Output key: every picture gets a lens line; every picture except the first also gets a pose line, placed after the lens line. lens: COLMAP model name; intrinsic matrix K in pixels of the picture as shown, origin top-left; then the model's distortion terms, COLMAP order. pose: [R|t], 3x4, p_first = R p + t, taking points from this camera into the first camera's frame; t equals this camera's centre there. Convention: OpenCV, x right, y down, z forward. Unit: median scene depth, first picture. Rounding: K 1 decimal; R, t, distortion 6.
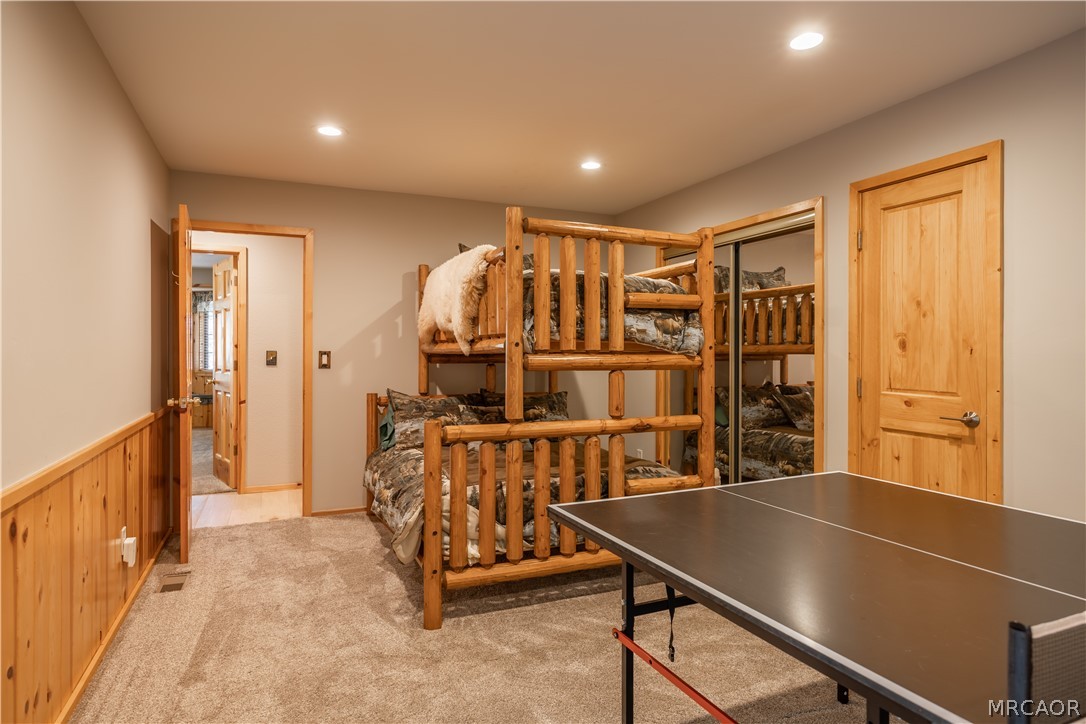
lens RADIAL K [[624.2, 0, 544.0], [0, 624.2, 352.4], [0, 0, 1]] dist [0.029104, 0.001349]
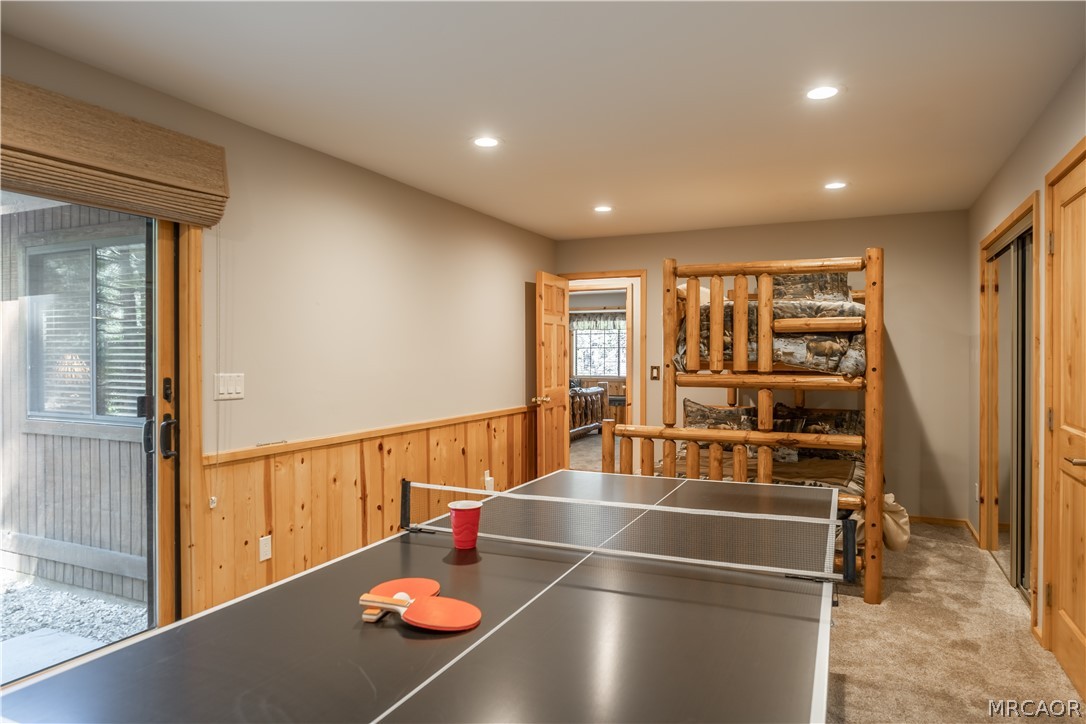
lens RADIAL K [[706.7, 0, 542.0], [0, 706.7, 363.7], [0, 0, 1]] dist [-0.010307, -0.000604]
pose [[0.661707, 0.008155, -0.749718, 0.790586], [-0.002418, 0.999959, 0.008743, -0.026184], [0.749759, -0.003973, 0.661699, -0.138872]]
